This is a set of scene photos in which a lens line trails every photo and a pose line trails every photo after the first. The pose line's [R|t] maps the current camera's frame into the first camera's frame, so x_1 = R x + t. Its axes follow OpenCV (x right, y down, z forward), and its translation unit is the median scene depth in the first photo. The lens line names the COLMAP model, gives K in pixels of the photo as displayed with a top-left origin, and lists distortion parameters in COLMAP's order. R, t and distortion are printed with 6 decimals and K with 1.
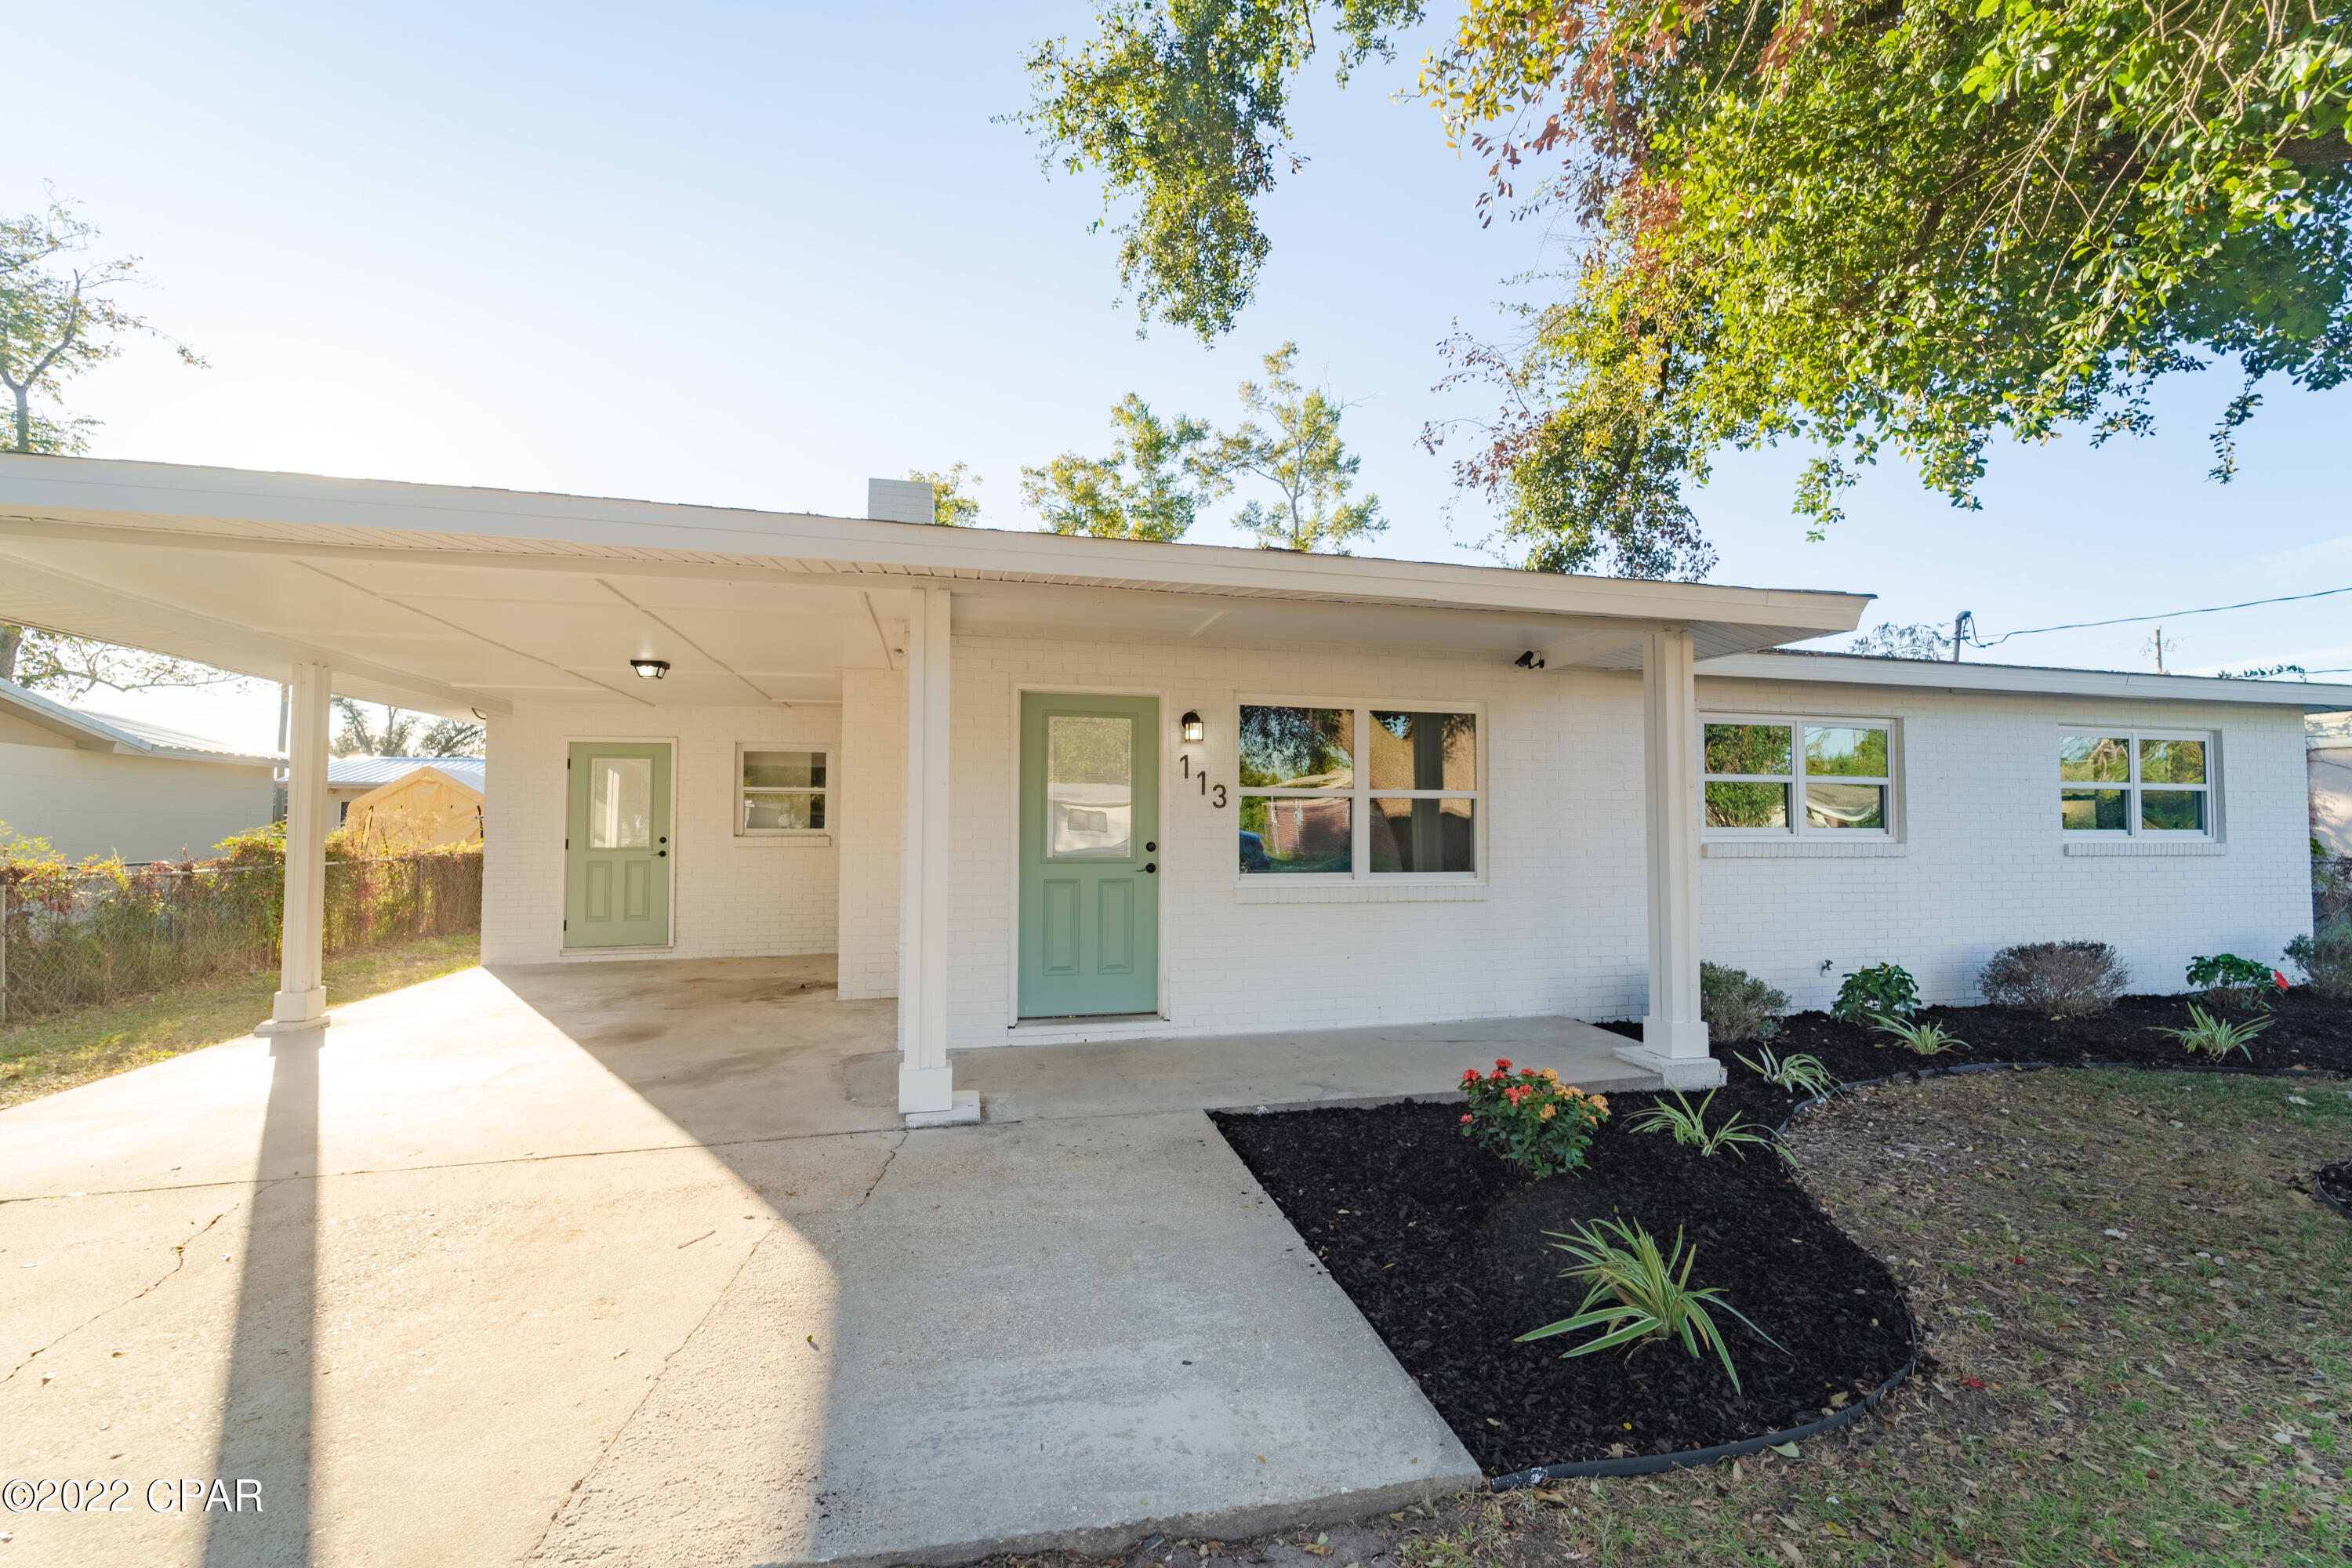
lens RADIAL K [[933.6, 0, 1176.0], [0, 933.6, 784.0], [0, 0, 1]] dist [0.001396, -0.000022]
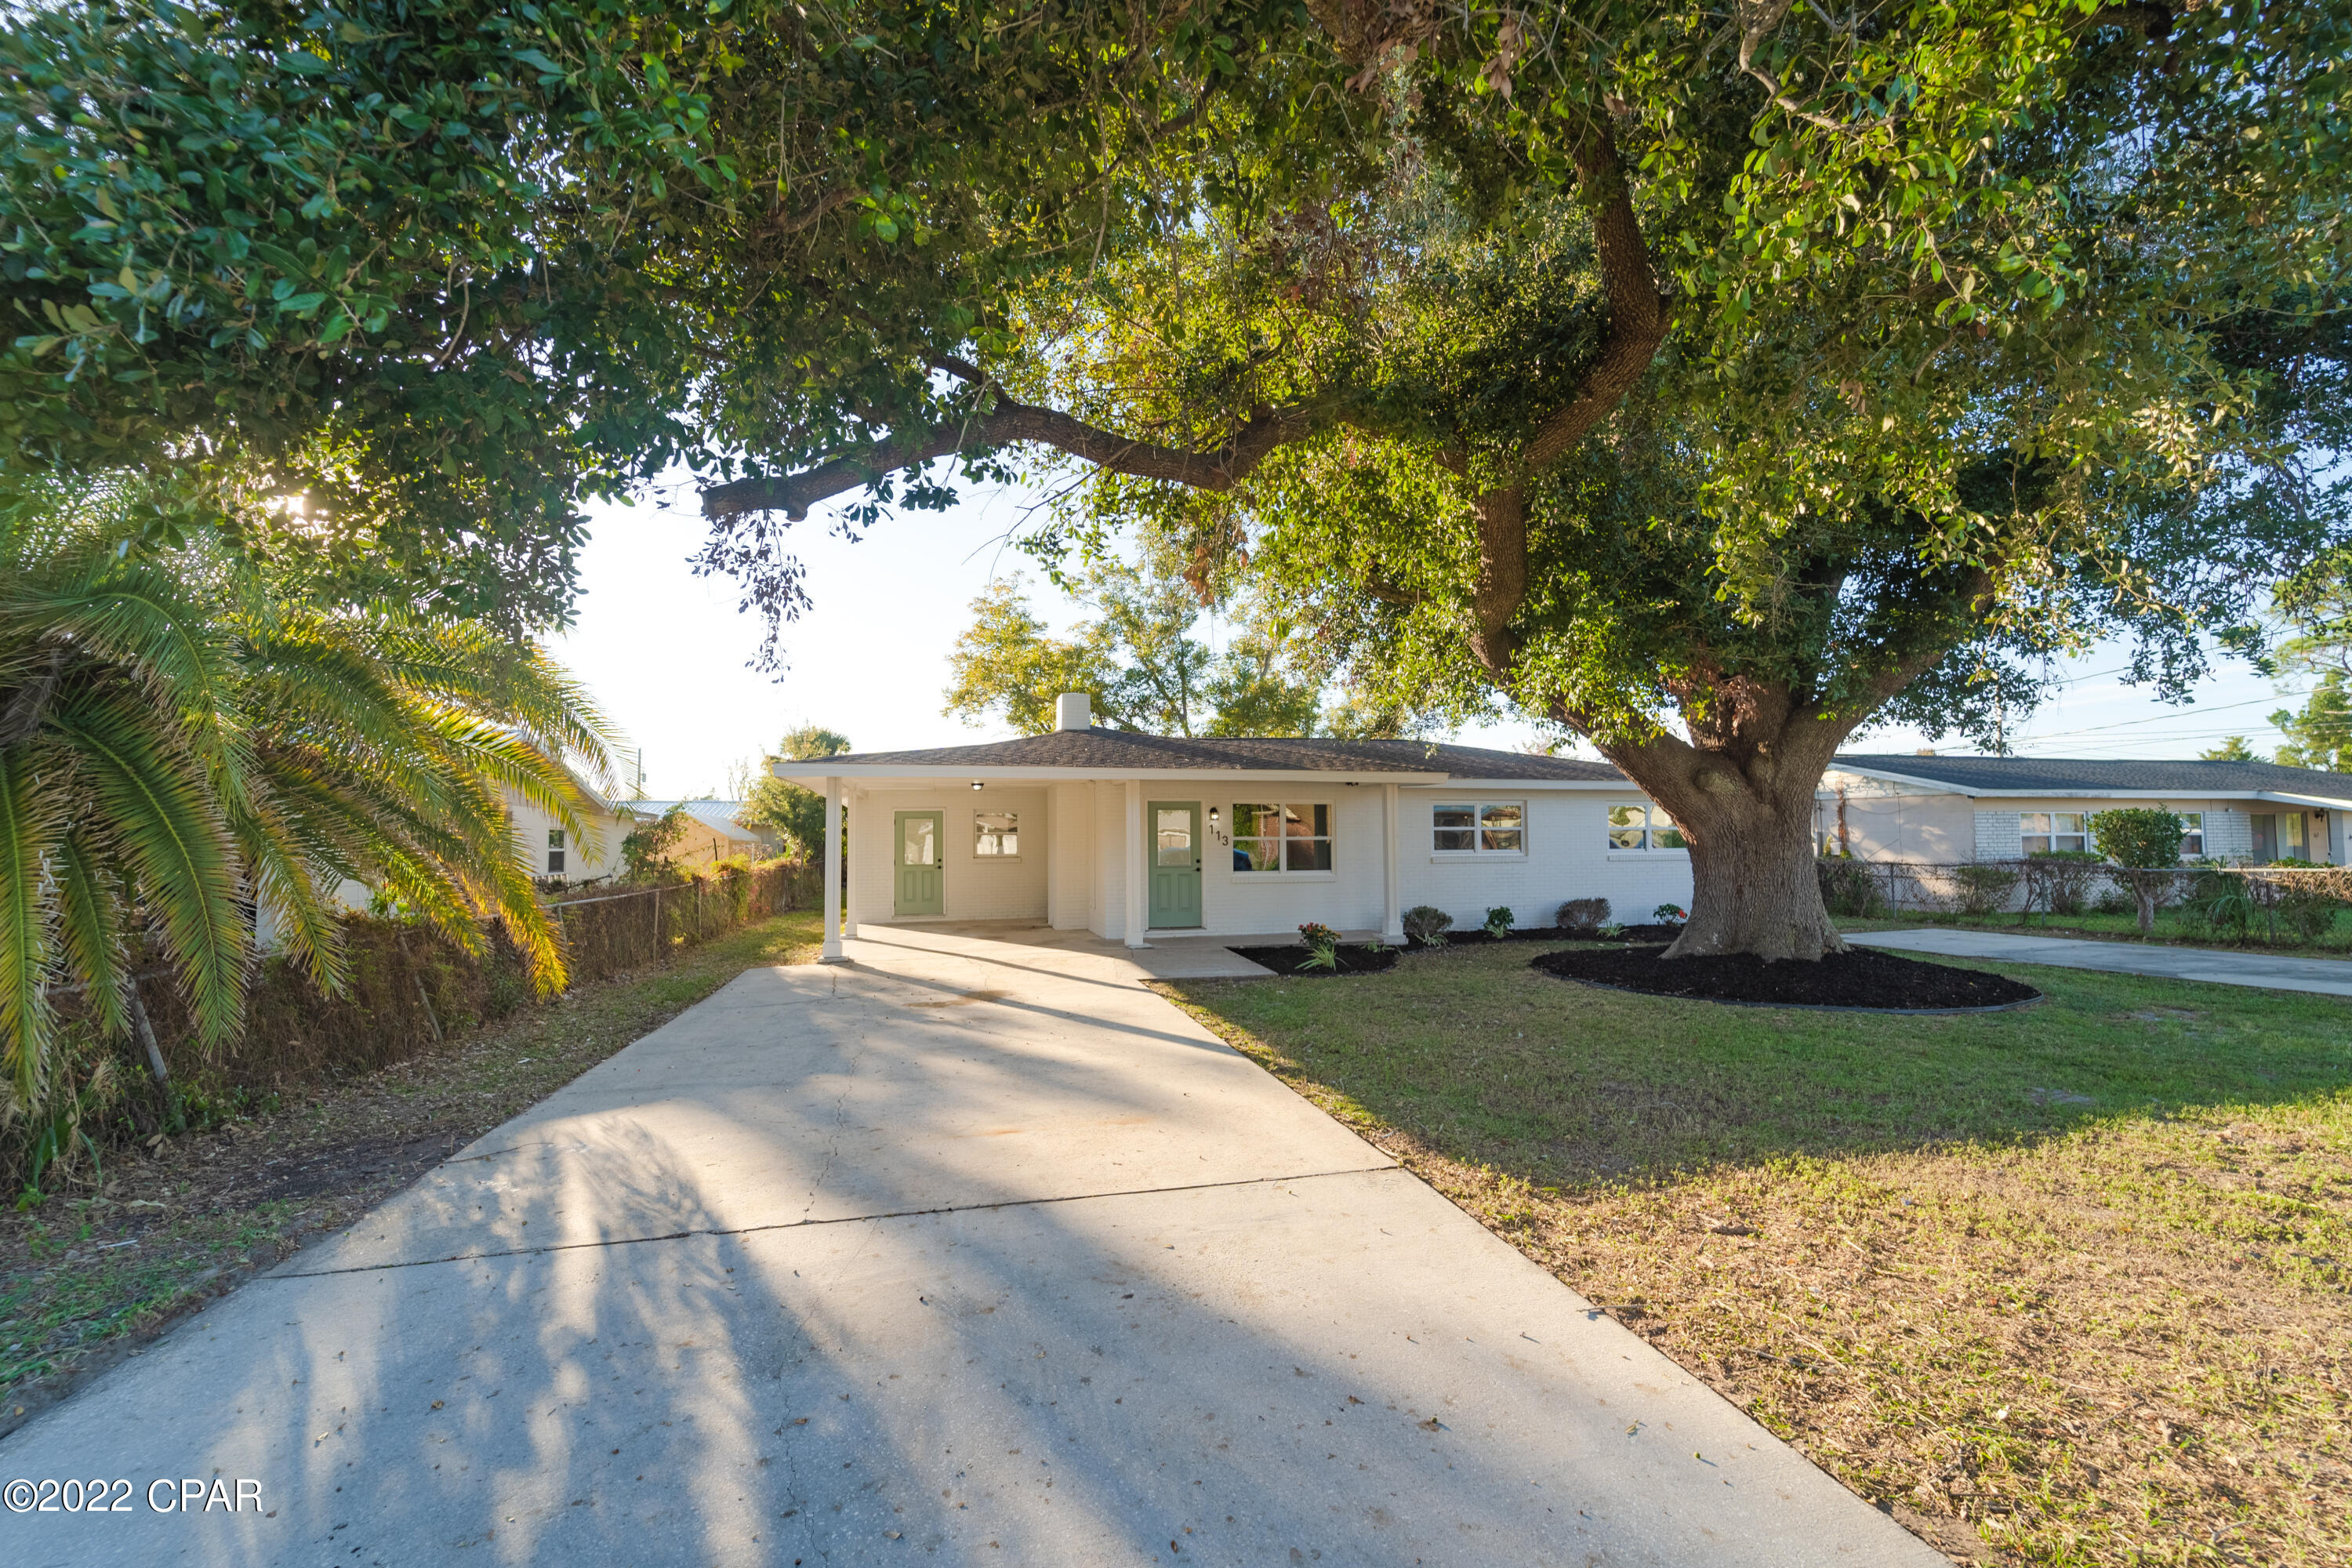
lens RADIAL K [[933.6, 0, 1176.0], [0, 933.6, 784.0], [0, 0, 1]] dist [0.001396, -0.000022]
pose [[0.999974, -0.002821, 0.006647, -0.090115], [0.002961, 0.999771, -0.021206, -0.074161], [-0.006586, 0.021226, 0.999753, -1.371289]]
